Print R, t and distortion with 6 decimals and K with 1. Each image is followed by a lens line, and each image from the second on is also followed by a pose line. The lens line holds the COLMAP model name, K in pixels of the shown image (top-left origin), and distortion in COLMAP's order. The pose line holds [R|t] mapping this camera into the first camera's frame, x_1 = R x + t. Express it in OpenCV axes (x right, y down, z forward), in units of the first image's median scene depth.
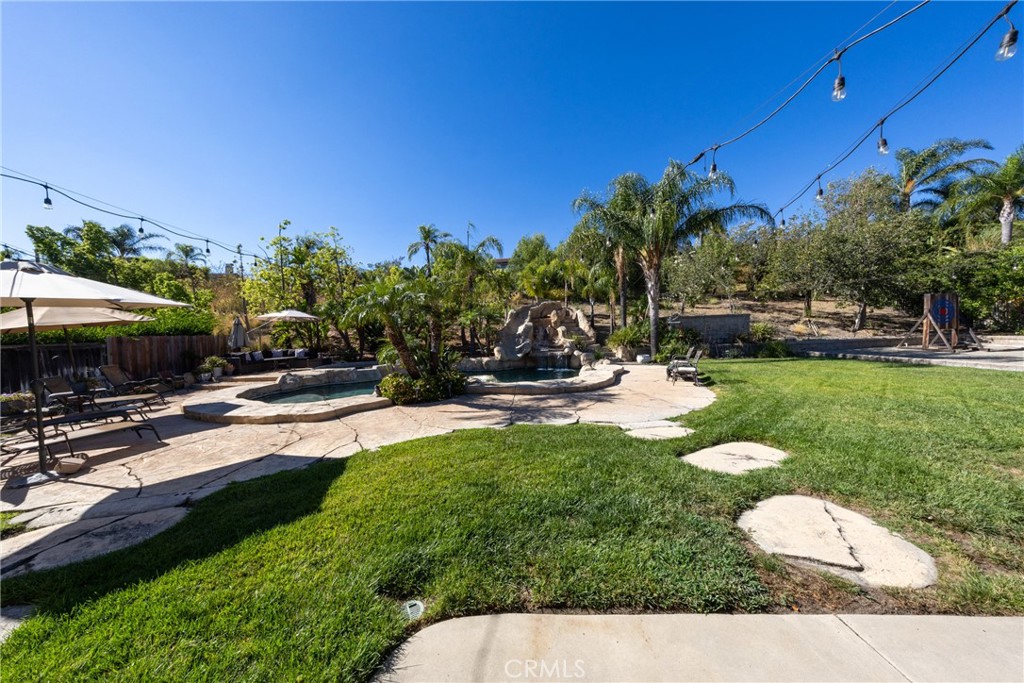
lens RADIAL K [[304.9, 0, 496.3], [0, 304.9, 342.2], [0, 0, 1]] dist [0.000937, 0.000039]
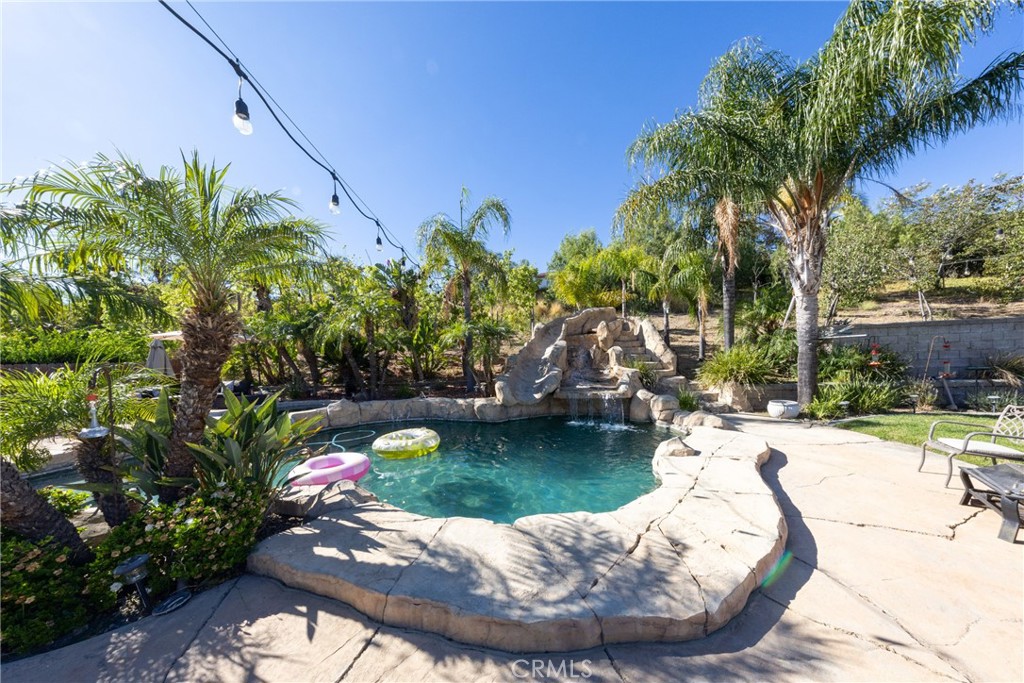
lens RADIAL K [[304.9, 0, 496.3], [0, 304.9, 362.8], [0, 0, 1]] dist [0.000937, 0.000039]
pose [[0.983727, -0.000342, -0.179670, 0.093171], [-0.001169, 0.999965, -0.008306, -0.014805], [0.179667, 0.008381, 0.983692, 0.368365]]
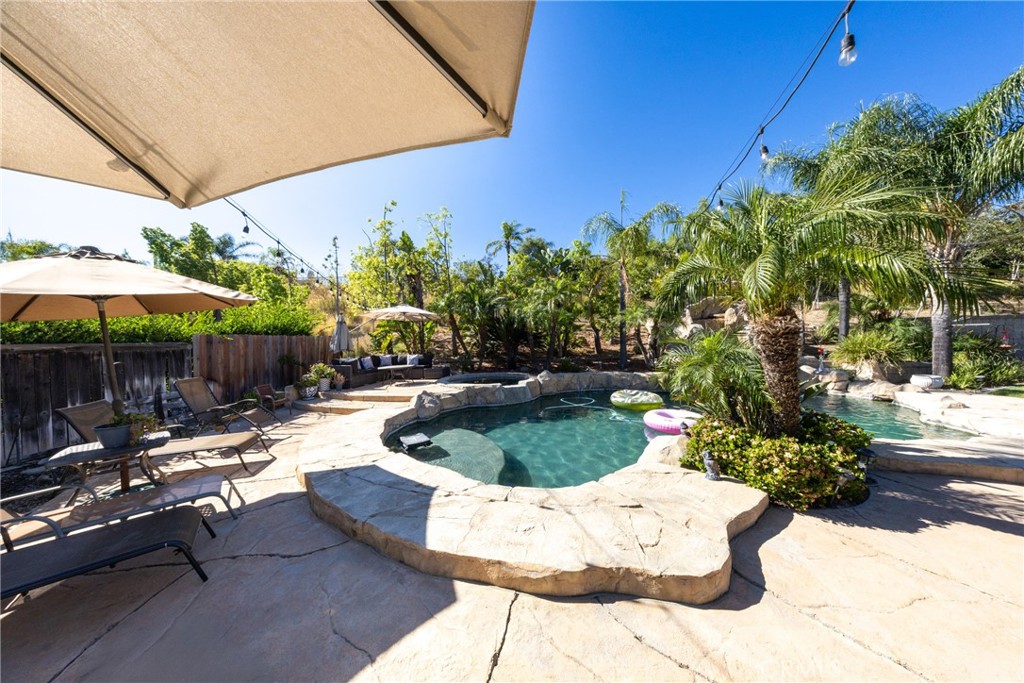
lens RADIAL K [[304.9, 0, 509.3], [0, 304.9, 338.1], [0, 0, 1]] dist [0.000937, 0.000039]
pose [[0.991657, 0.013677, -0.128180, -0.264631], [-0.017944, 0.999321, -0.032195, 0.000400], [0.127652, 0.034227, 0.991228, 0.226478]]
